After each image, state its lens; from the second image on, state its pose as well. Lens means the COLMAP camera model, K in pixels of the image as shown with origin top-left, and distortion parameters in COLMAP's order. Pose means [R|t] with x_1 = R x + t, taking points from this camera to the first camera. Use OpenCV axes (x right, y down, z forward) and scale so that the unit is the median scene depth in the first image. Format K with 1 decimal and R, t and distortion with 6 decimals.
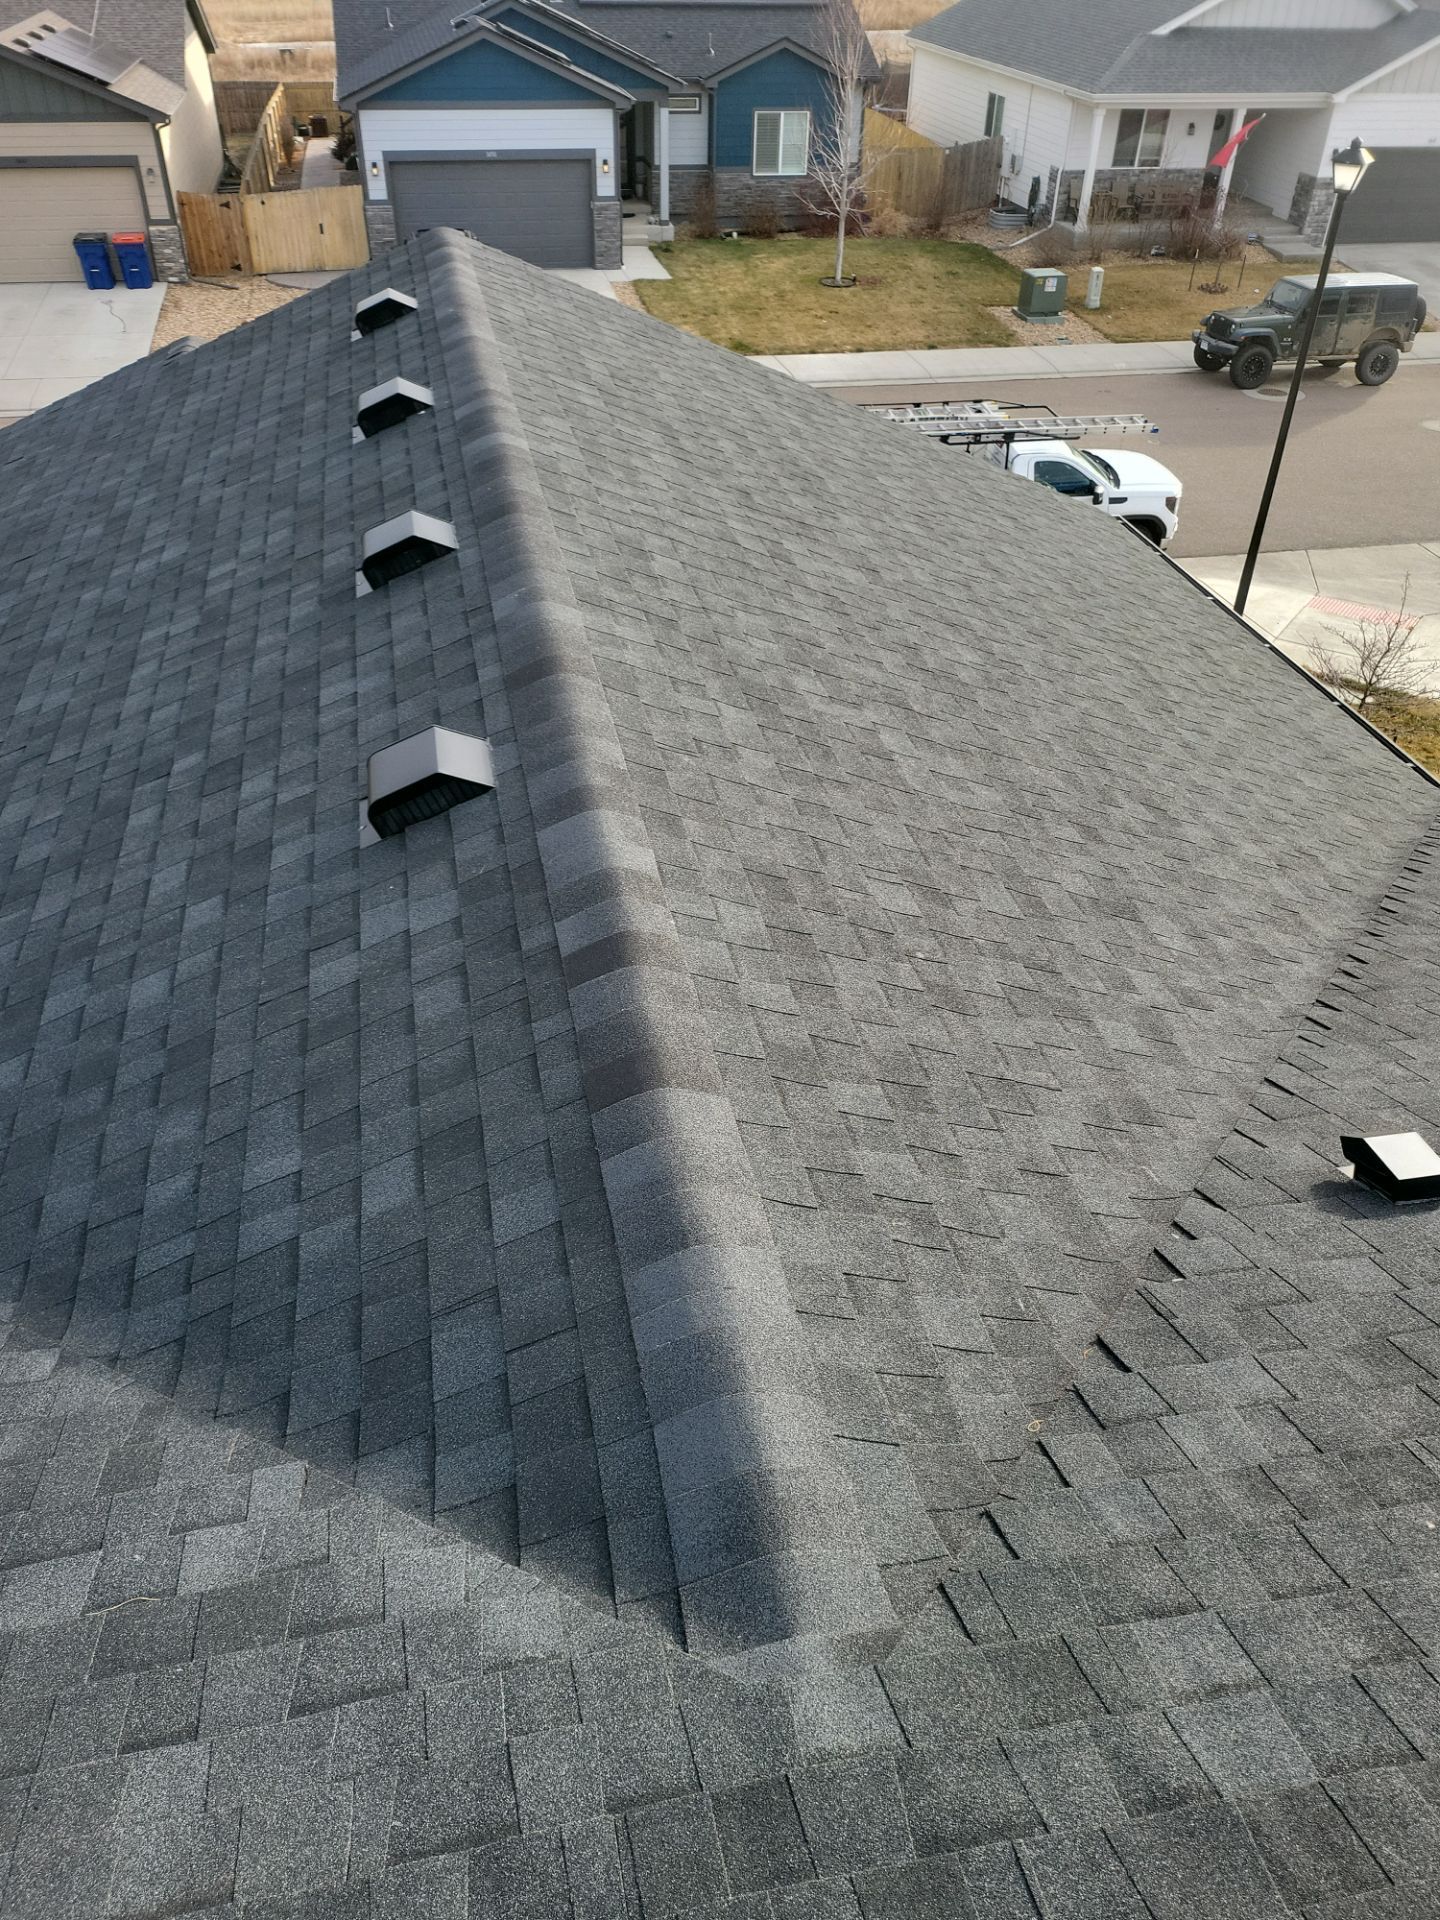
lens RADIAL K [[1375.5, 0, 711.0], [0, 1375.5, 998.4], [0, 0, 1]] dist [0.065281, -0.068265]
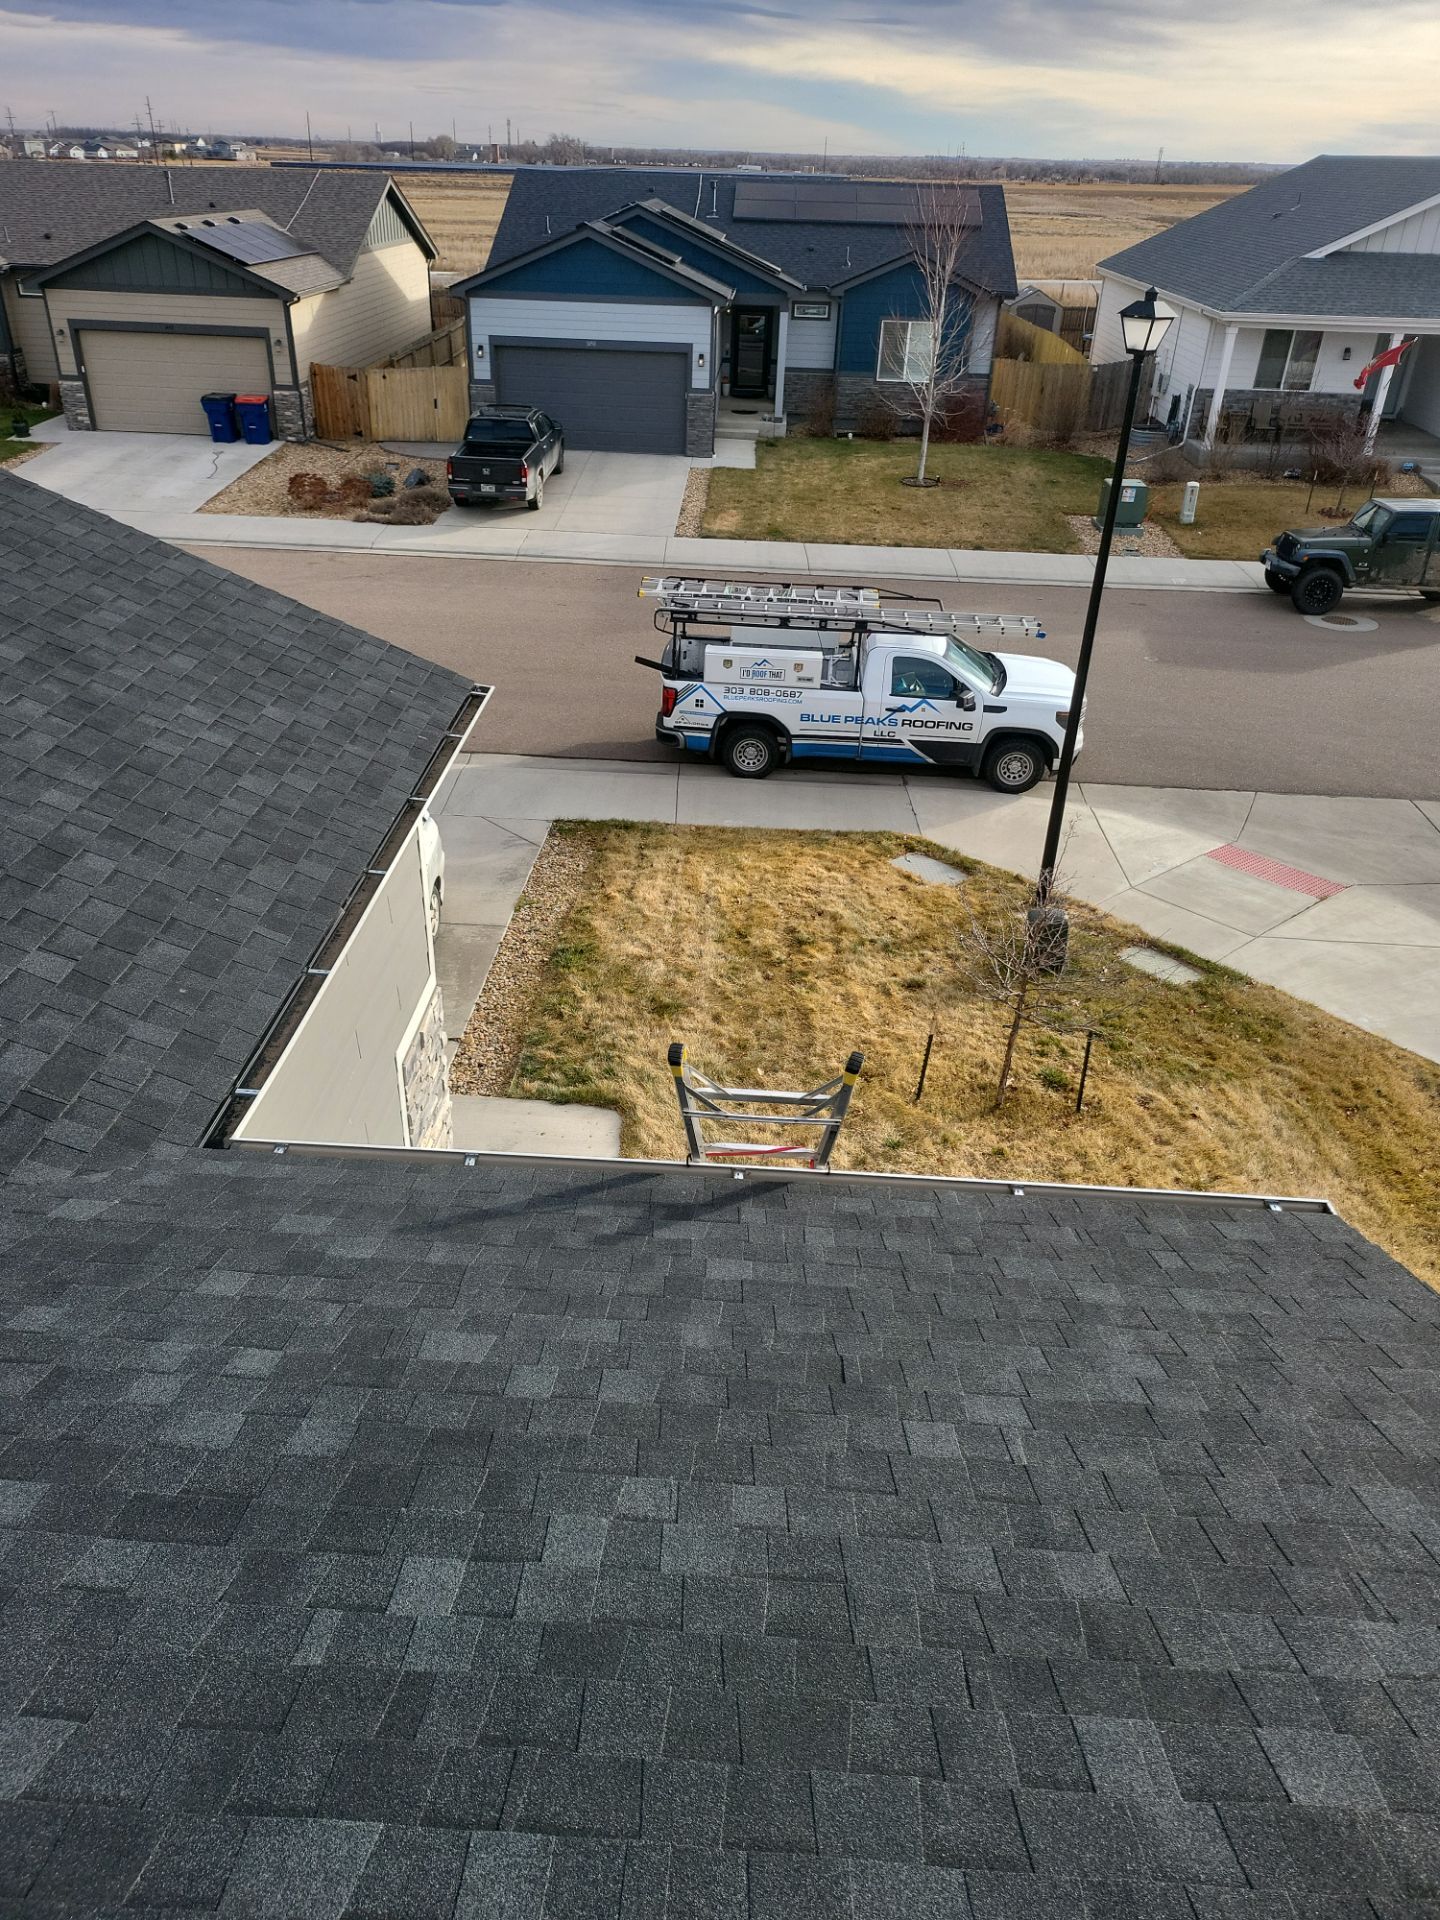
lens RADIAL K [[1337.2, 0, 712.4], [0, 1337.2, 962.9], [0, 0, 1]] dist [0.066550, -0.068995]
pose [[0.967788, 0.137563, -0.210861, 1.019263], [-0.166672, 0.977789, -0.127076, -0.228234], [0.188697, 0.158127, 0.969221, 0.609757]]
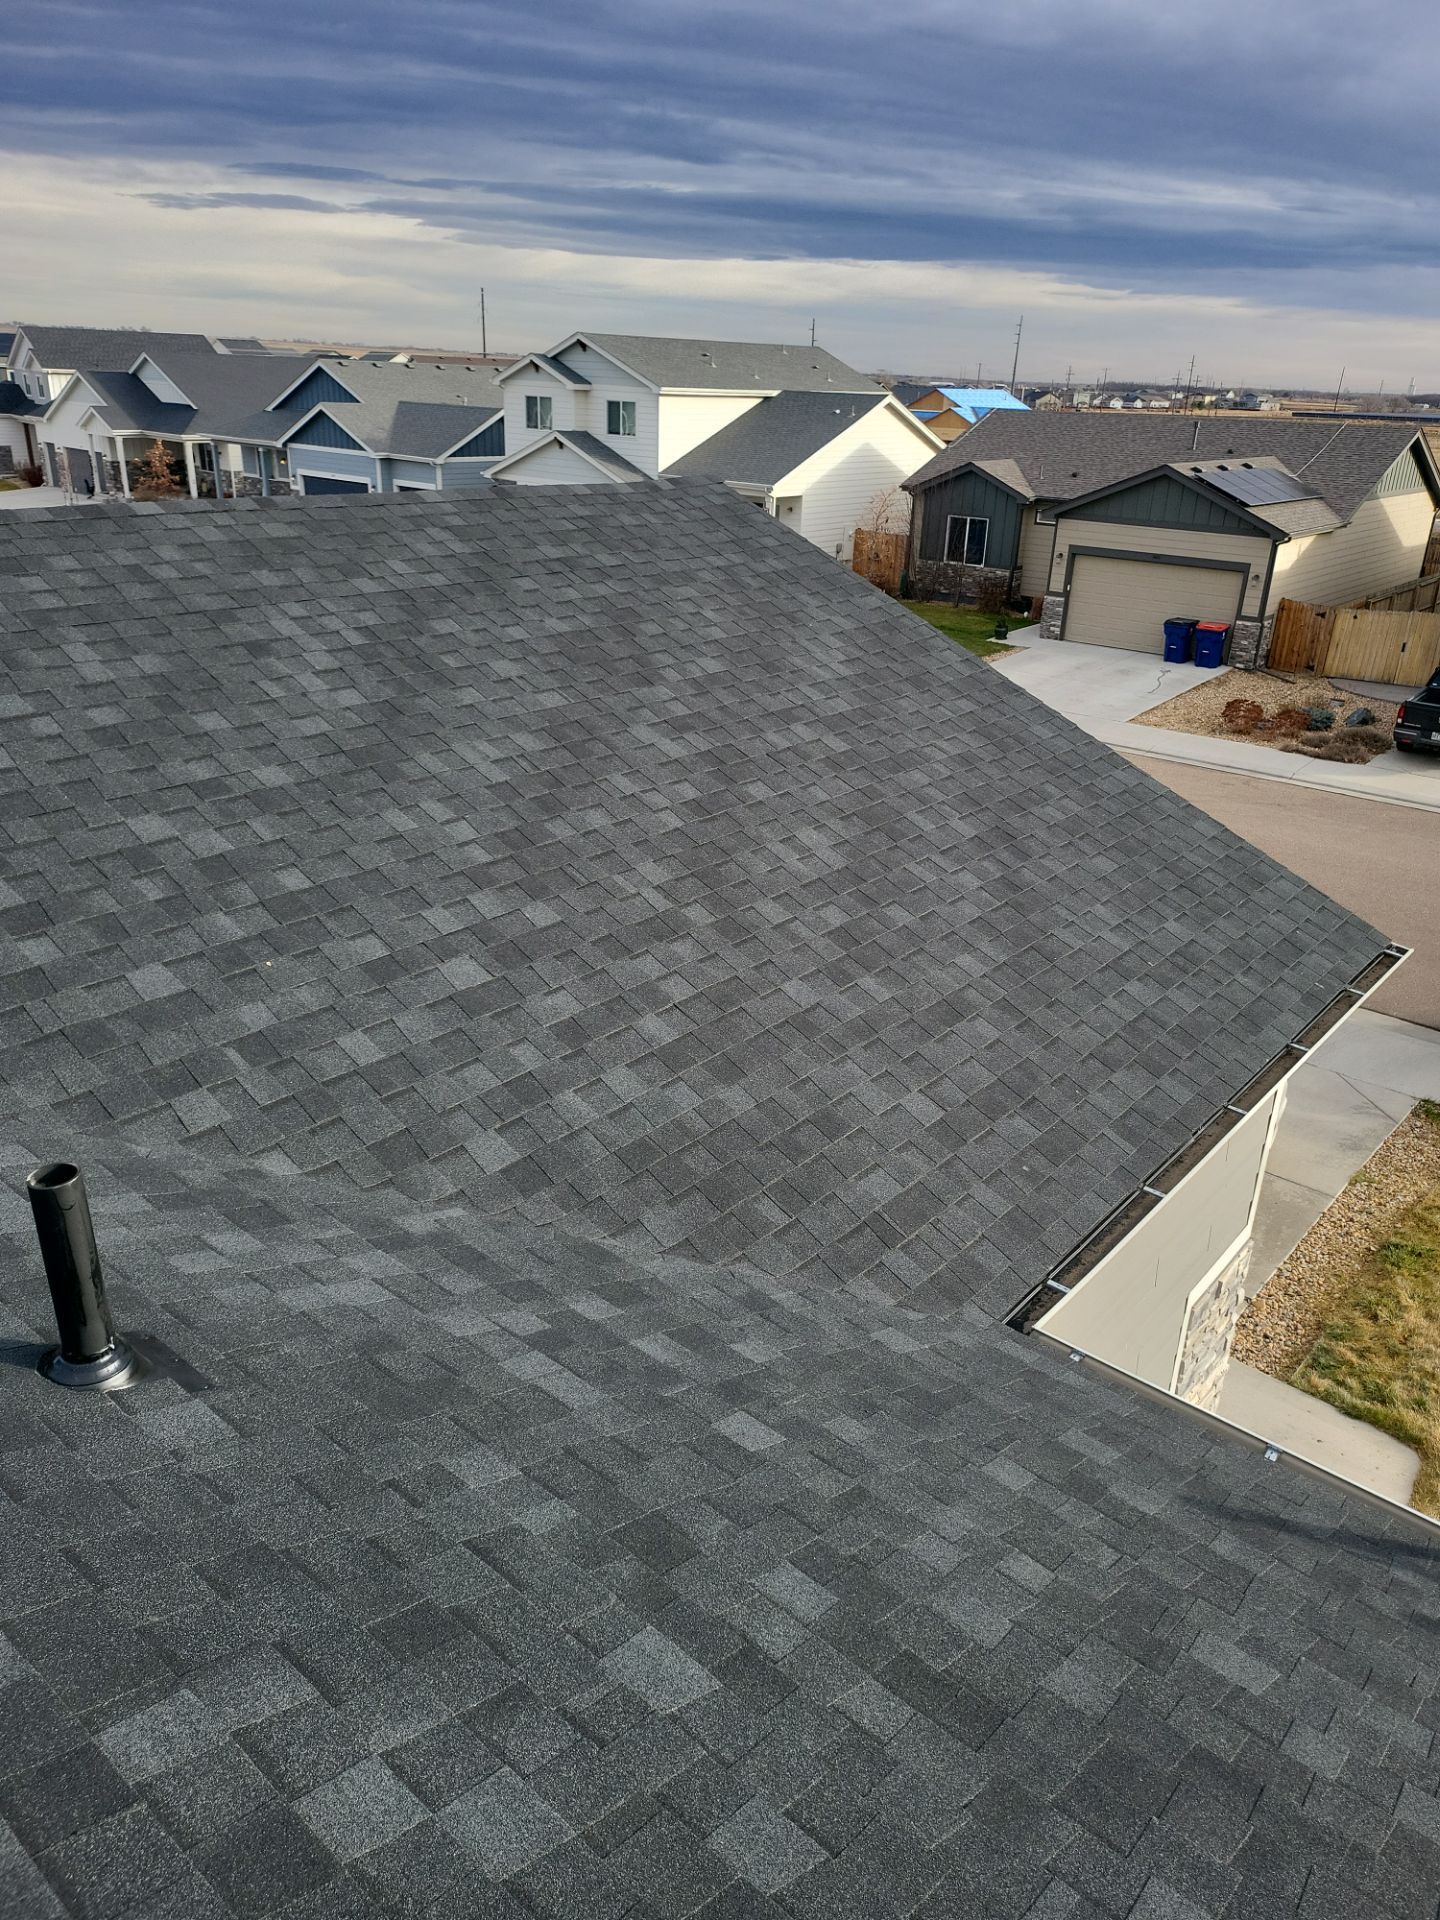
lens RADIAL K [[1343.8, 0, 721.3], [0, 1343.8, 961.1], [0, 0, 1]] dist [0.057249, -0.063884]
pose [[0.623021, 0.312761, -0.716956, 0.987922], [-0.505457, 0.860486, -0.063858, -0.223074], [0.596958, 0.402175, 0.694187, 0.585914]]
